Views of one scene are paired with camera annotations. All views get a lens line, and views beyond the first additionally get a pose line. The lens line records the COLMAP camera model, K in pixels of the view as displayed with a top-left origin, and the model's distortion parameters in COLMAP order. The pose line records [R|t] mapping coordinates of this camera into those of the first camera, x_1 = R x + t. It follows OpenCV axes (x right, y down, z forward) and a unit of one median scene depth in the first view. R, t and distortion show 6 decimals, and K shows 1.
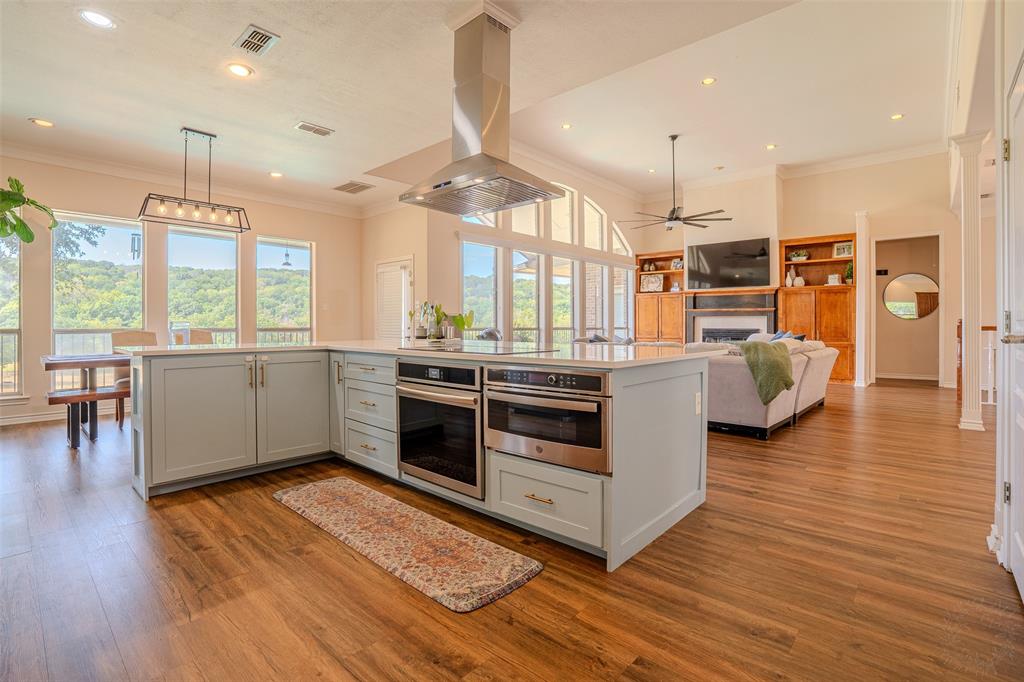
lens RADIAL K [[477.7, 0, 522.4], [0, 477.7, 325.5], [0, 0, 1]] dist [-0.067478, 0.022342]
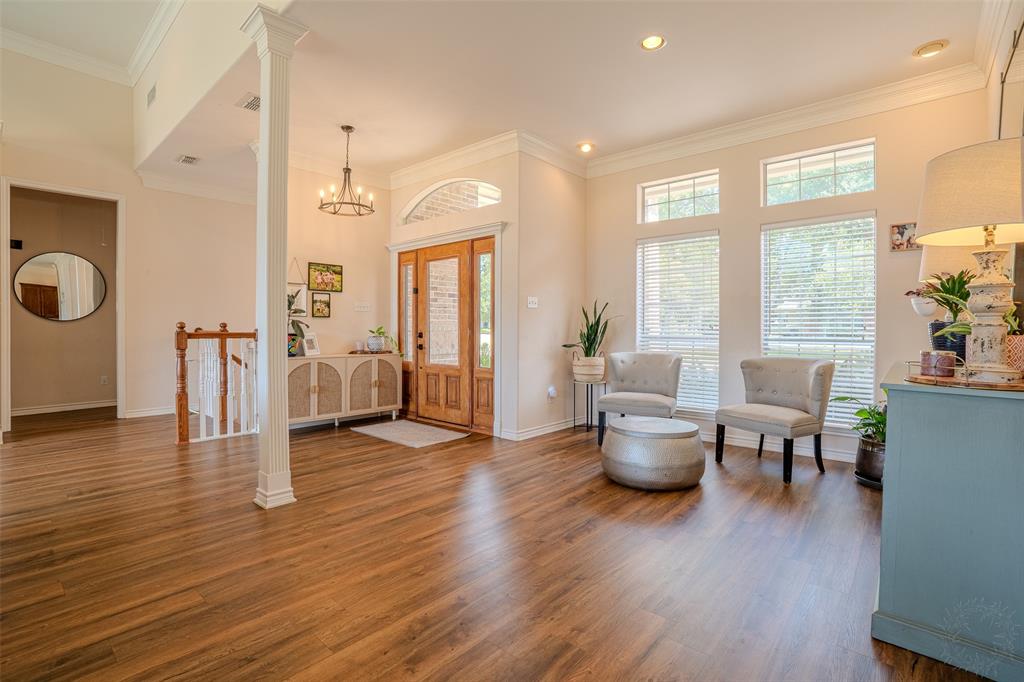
lens RADIAL K [[477.7, 0, 510.9], [0, 477.7, 334.4], [0, 0, 1]] dist [-0.067478, 0.022342]
pose [[-0.000172, -0.015362, 0.999882, 0.190822], [0.000212, 0.999882, 0.015363, -0.004428], [-1.000000, 0.000215, -0.000169, 0.367911]]
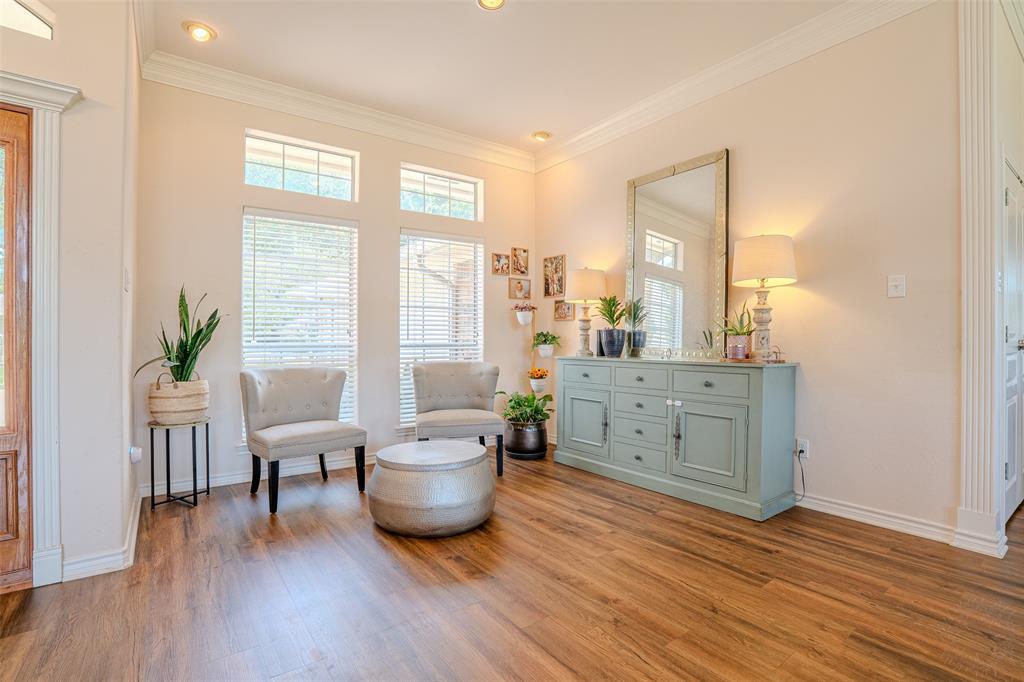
lens RADIAL K [[477.7, 0, 512.1], [0, 477.7, 340.6], [0, 0, 1]] dist [-0.067478, 0.022342]
pose [[-0.976985, -0.002609, 0.213290, 0.466156], [-0.001308, 0.999980, 0.006241, 0.000316], [-0.213302, 0.005818, -0.976969, 0.552533]]
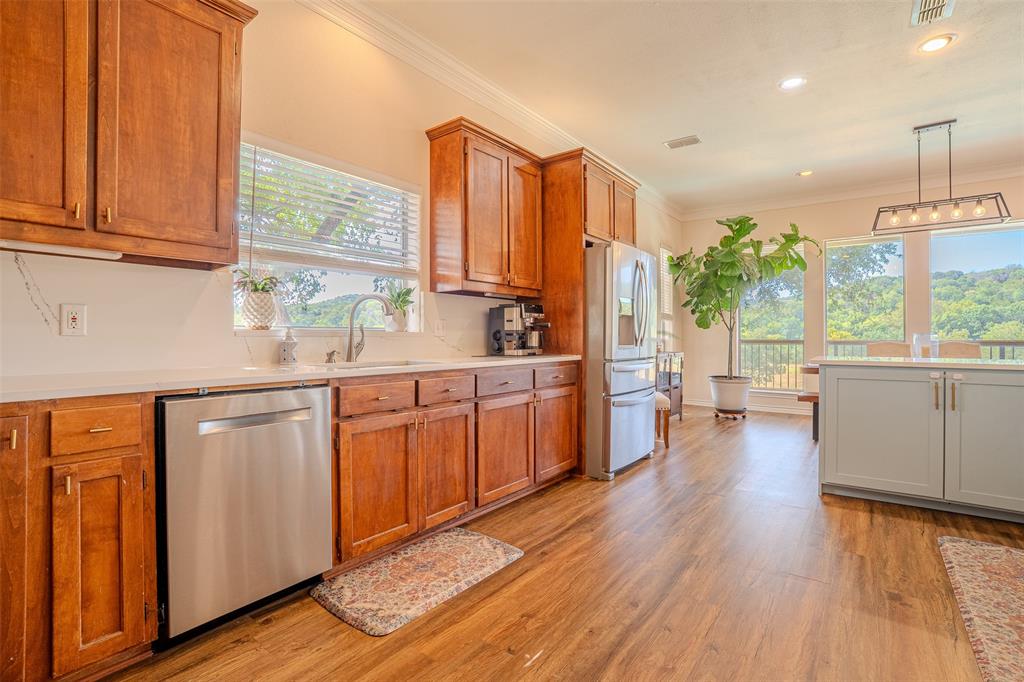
lens RADIAL K [[477.7, 0, 504.4], [0, 477.7, 339.6], [0, 0, 1]] dist [-0.067478, 0.022342]
pose [[0.055009, 0.005035, -0.998473, 0.078150], [-0.000288, 0.999987, 0.005027, 0.000201], [0.998486, 0.000011, 0.055010, 0.053293]]
